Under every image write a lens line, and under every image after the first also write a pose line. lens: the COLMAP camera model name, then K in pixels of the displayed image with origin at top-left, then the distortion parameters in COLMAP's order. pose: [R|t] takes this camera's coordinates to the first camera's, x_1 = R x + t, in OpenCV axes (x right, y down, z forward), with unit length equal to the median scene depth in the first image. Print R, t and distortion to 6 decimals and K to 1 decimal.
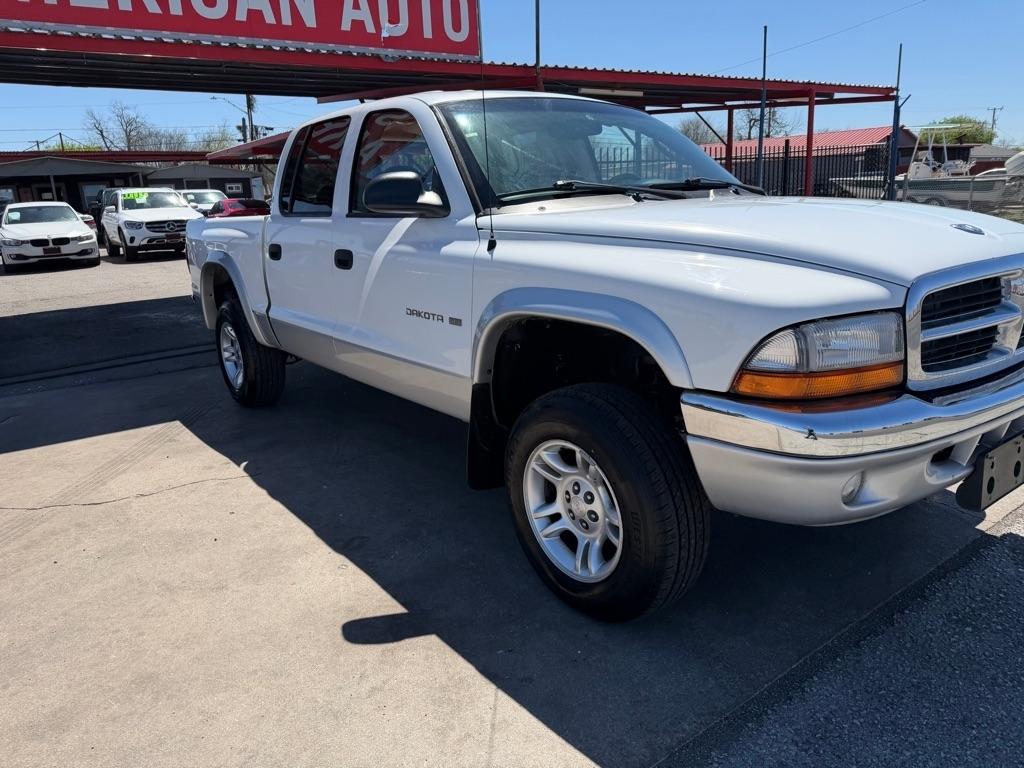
lens RADIAL K [[724.3, 0, 514.6], [0, 724.3, 380.8], [0, 0, 1]] dist [0.032036, -0.044553]
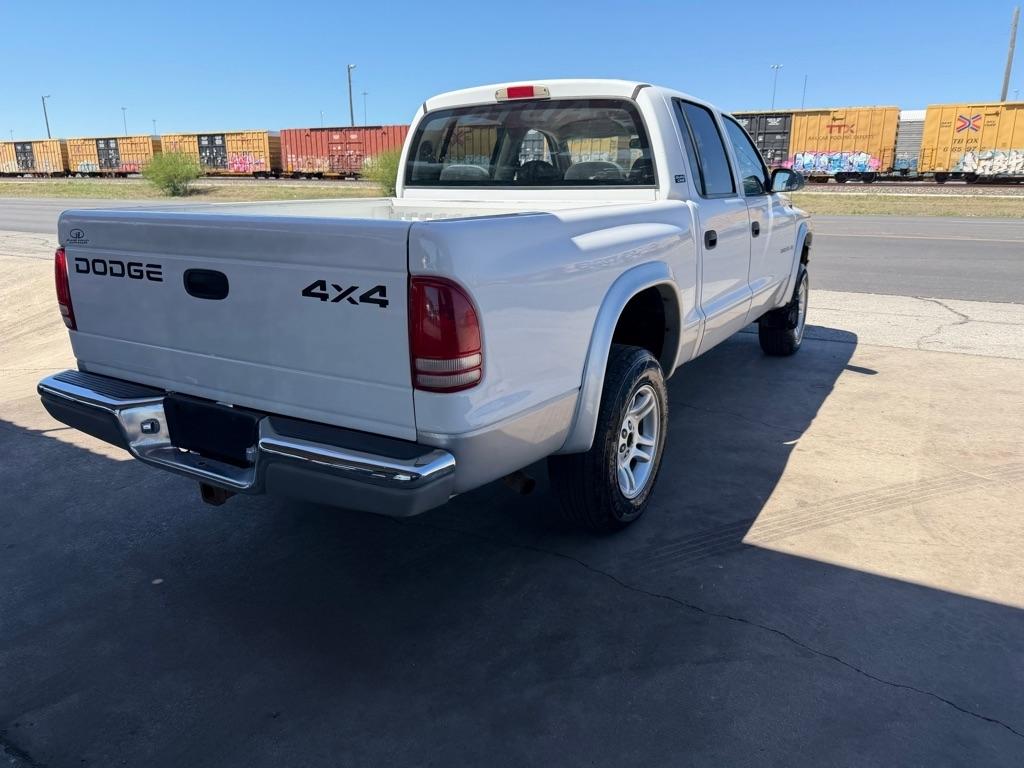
lens RADIAL K [[724.3, 0, 520.5], [0, 724.3, 377.0], [0, 0, 1]] dist [0.032036, -0.044553]
pose [[-0.383795, -0.197325, 0.902089, -1.249778], [0.240383, 0.921871, 0.303924, -0.405754], [-0.891581, 0.333492, -0.306376, 1.800975]]
